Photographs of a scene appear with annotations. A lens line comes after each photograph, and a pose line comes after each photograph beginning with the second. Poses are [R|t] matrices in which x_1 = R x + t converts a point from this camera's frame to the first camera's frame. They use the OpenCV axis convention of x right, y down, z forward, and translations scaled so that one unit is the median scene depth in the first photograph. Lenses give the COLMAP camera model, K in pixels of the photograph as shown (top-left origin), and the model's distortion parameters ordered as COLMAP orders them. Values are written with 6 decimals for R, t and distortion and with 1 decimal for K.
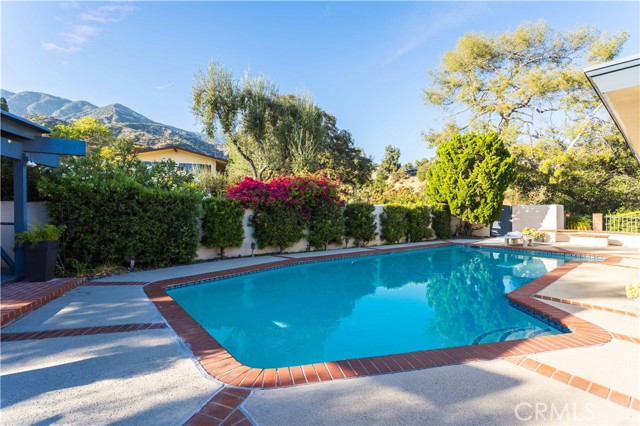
lens RADIAL K [[306.8, 0, 320.0], [0, 306.8, 213.0], [0, 0, 1]] dist [-0.005297, -0.000585]
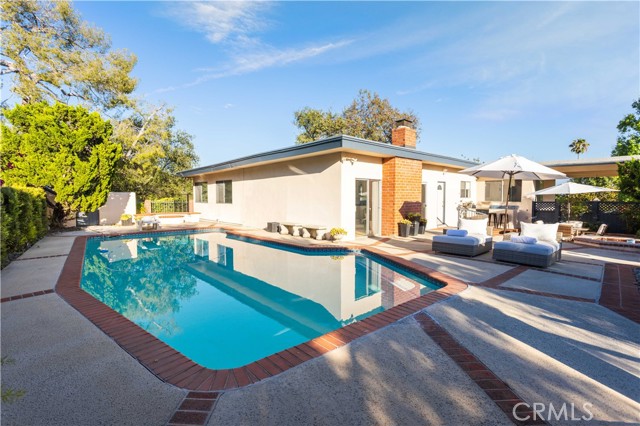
lens RADIAL K [[306.8, 0, 320.0], [0, 306.8, 213.0], [0, 0, 1]] dist [-0.005297, -0.000585]
pose [[-0.048188, -0.055418, 0.997300, -0.421833], [0.011696, 0.998360, 0.056042, -0.006598], [-0.998770, 0.014365, -0.047461, 0.389795]]
